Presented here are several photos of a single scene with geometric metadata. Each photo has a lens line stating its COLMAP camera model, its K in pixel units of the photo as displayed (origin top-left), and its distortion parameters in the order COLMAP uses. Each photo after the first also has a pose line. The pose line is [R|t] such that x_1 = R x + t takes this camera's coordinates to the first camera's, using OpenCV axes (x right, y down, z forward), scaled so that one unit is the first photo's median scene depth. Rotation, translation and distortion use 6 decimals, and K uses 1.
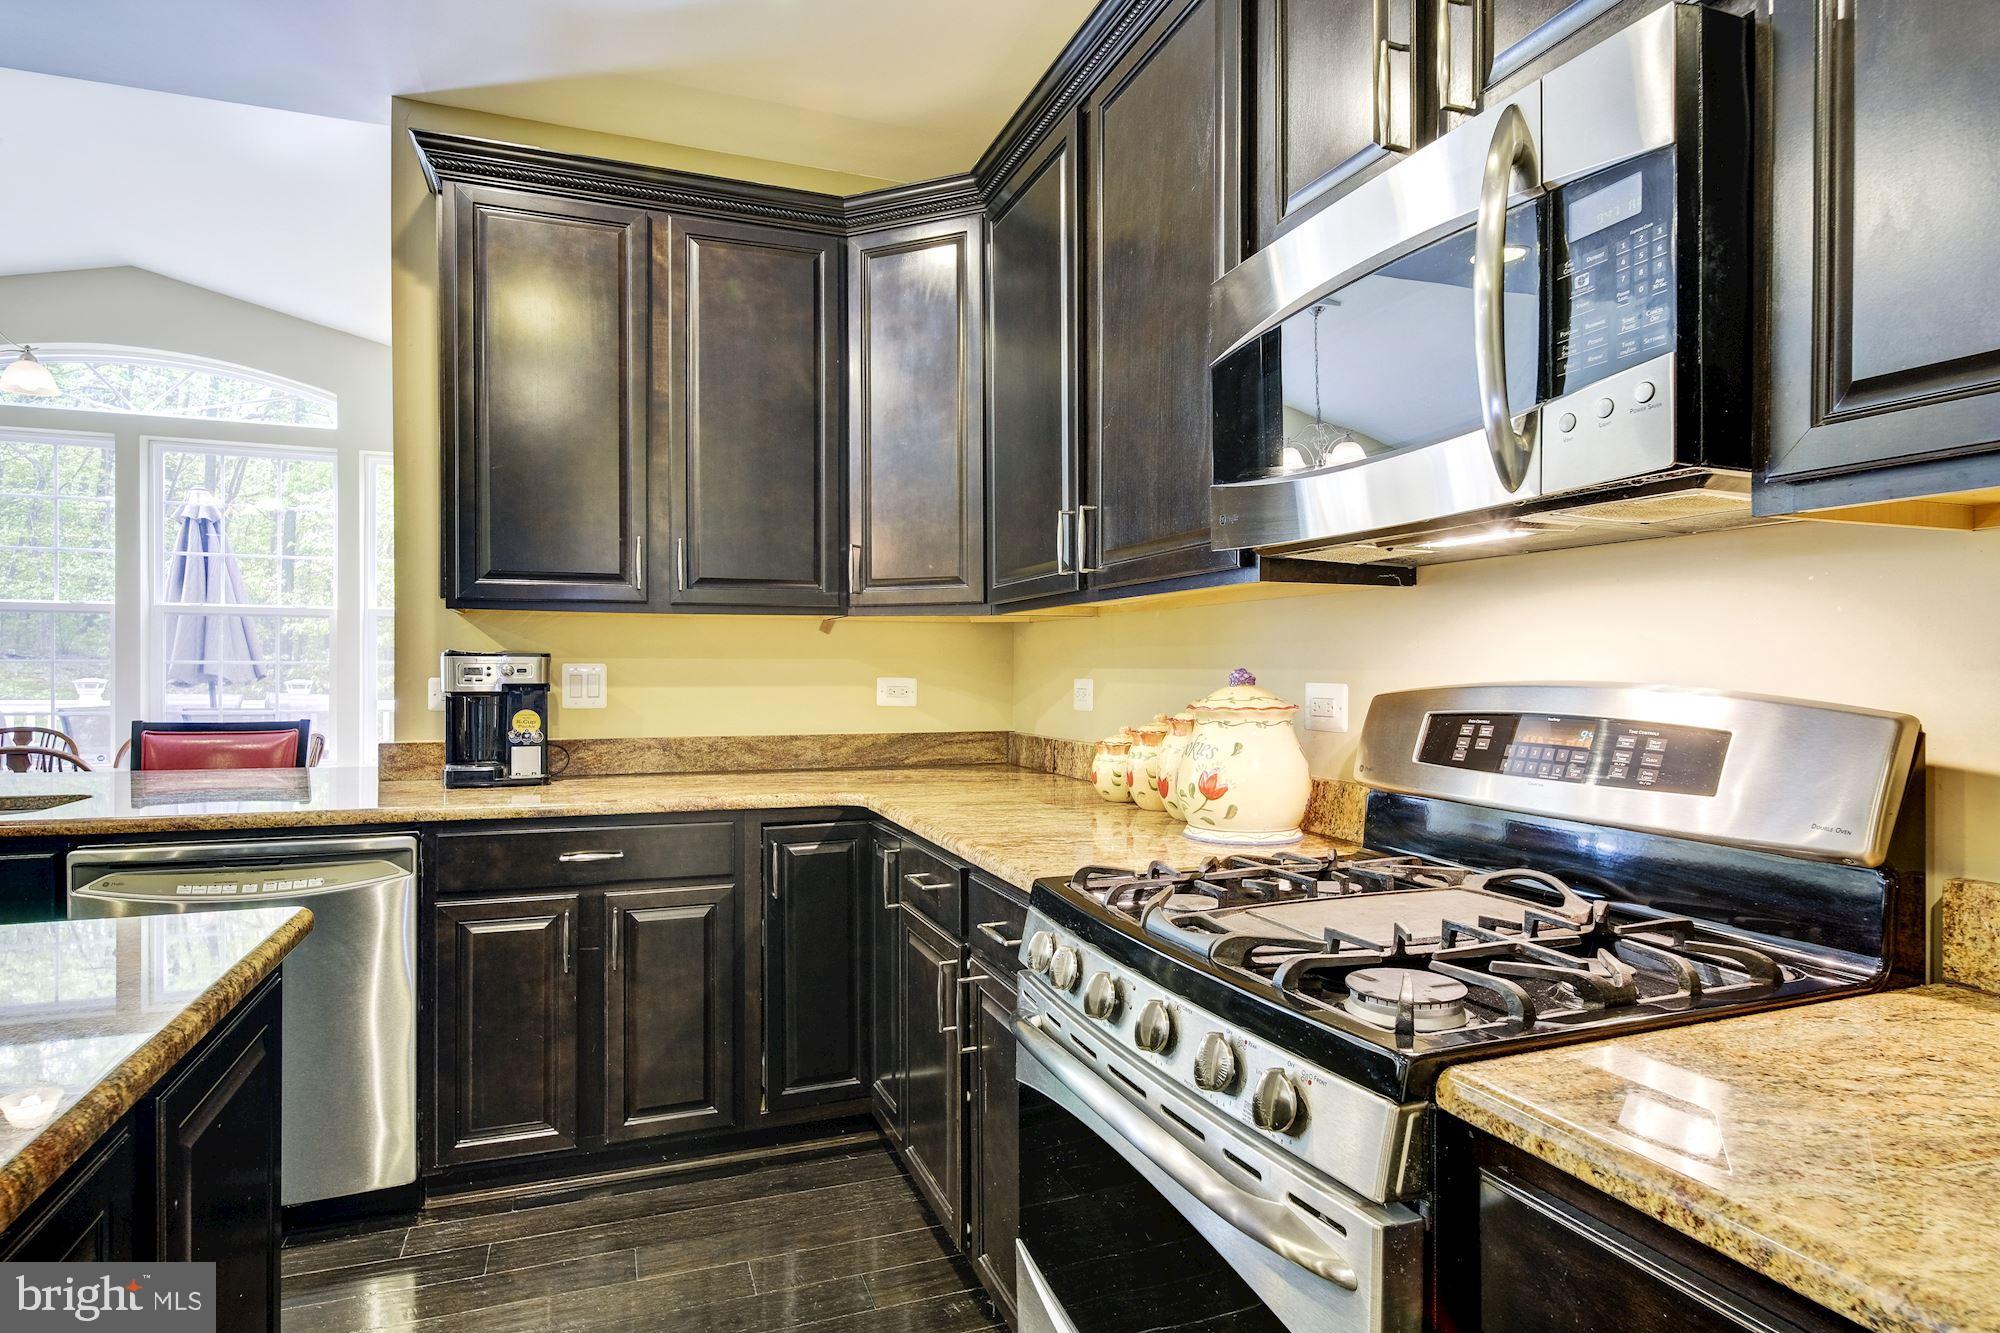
lens RADIAL K [[1071.9, 0, 1006.2], [0, 1071.9, 685.4], [0, 0, 1]] dist [0.001139, 0.001454]
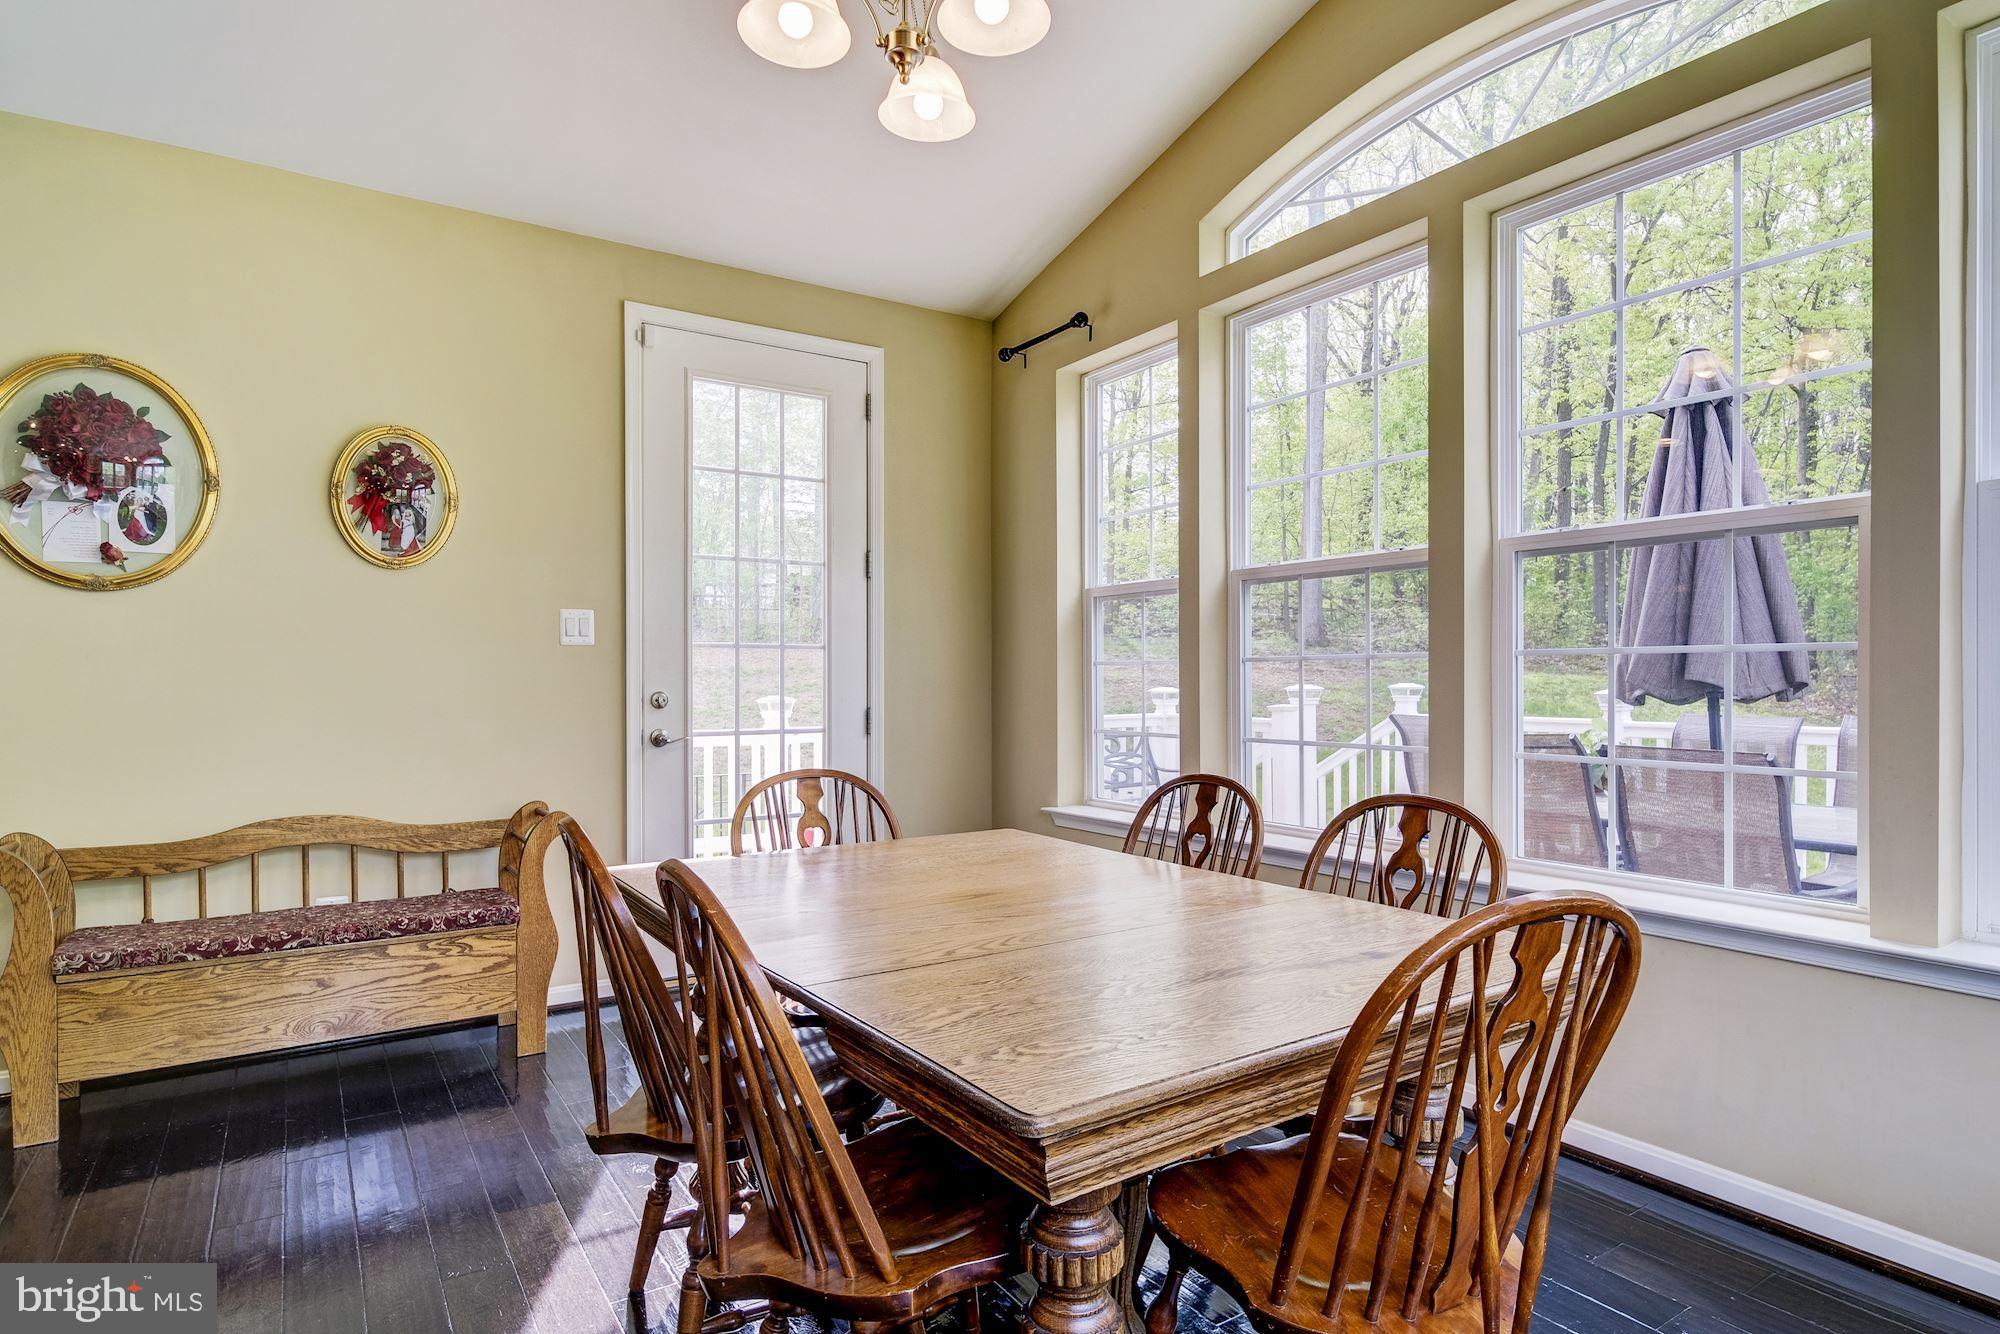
lens RADIAL K [[1071.9, 0, 1006.2], [0, 1071.9, 685.9], [0, 0, 1]] dist [0.001139, 0.001454]
pose [[0.221891, 0.001320, -0.975070, -0.714742], [-0.012482, 0.999921, -0.001486, -0.003889], [0.974991, 0.012501, 0.221890, 1.339722]]
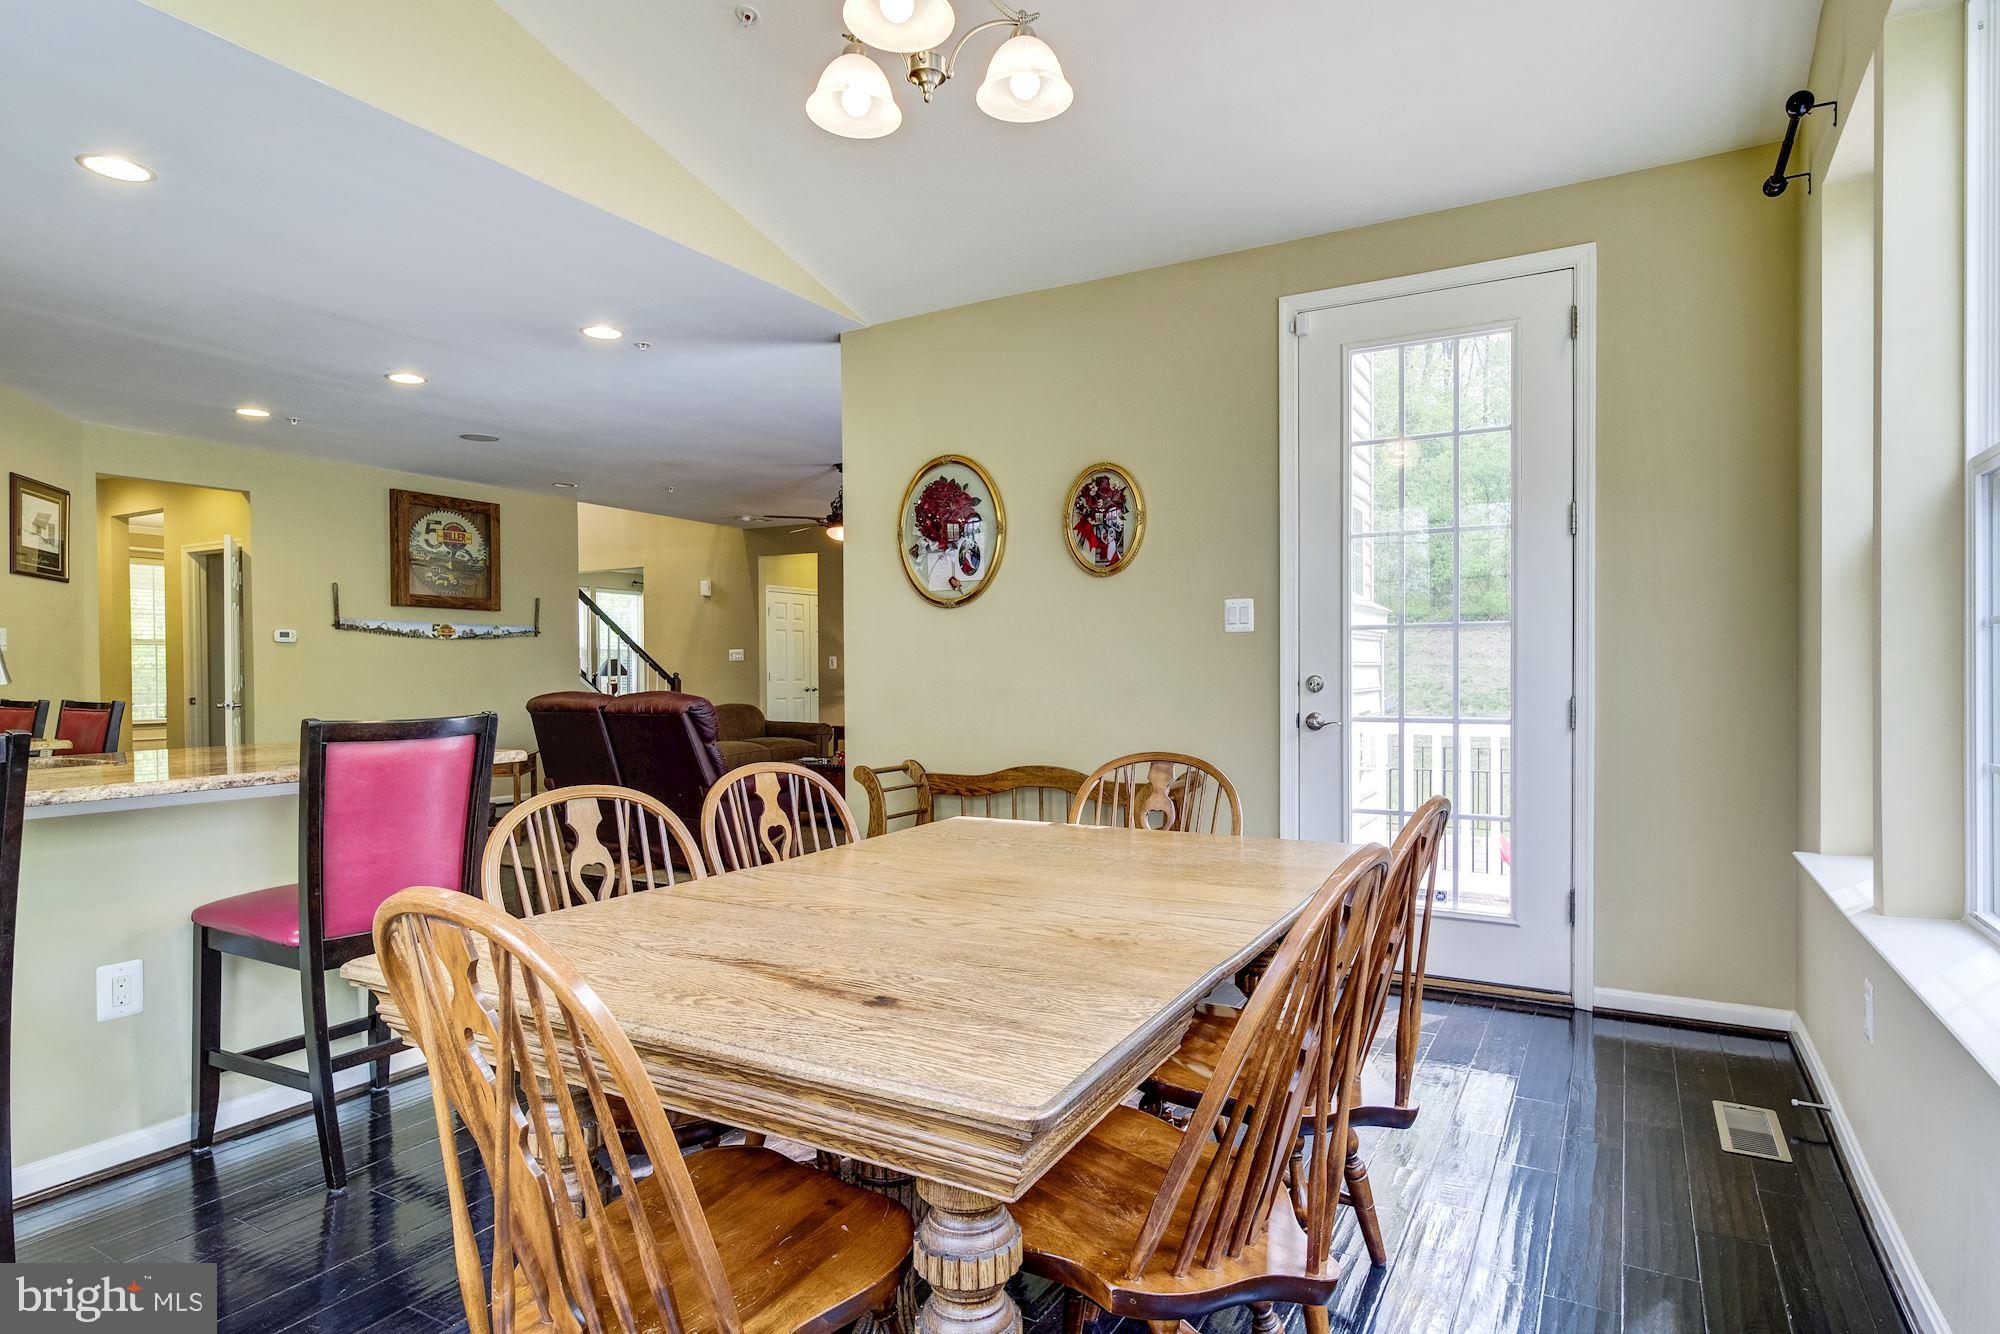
lens RADIAL K [[1080.8, 0, 1026.8], [0, 1080.8, 687.5], [0, 0, 1]] dist [-0.004858, -0.001611]
pose [[-0.766916, 0.010456, -0.641662, -0.979832], [-0.008281, 0.999623, 0.026186, -0.011089], [0.641694, 0.025396, -0.766540, 2.049772]]
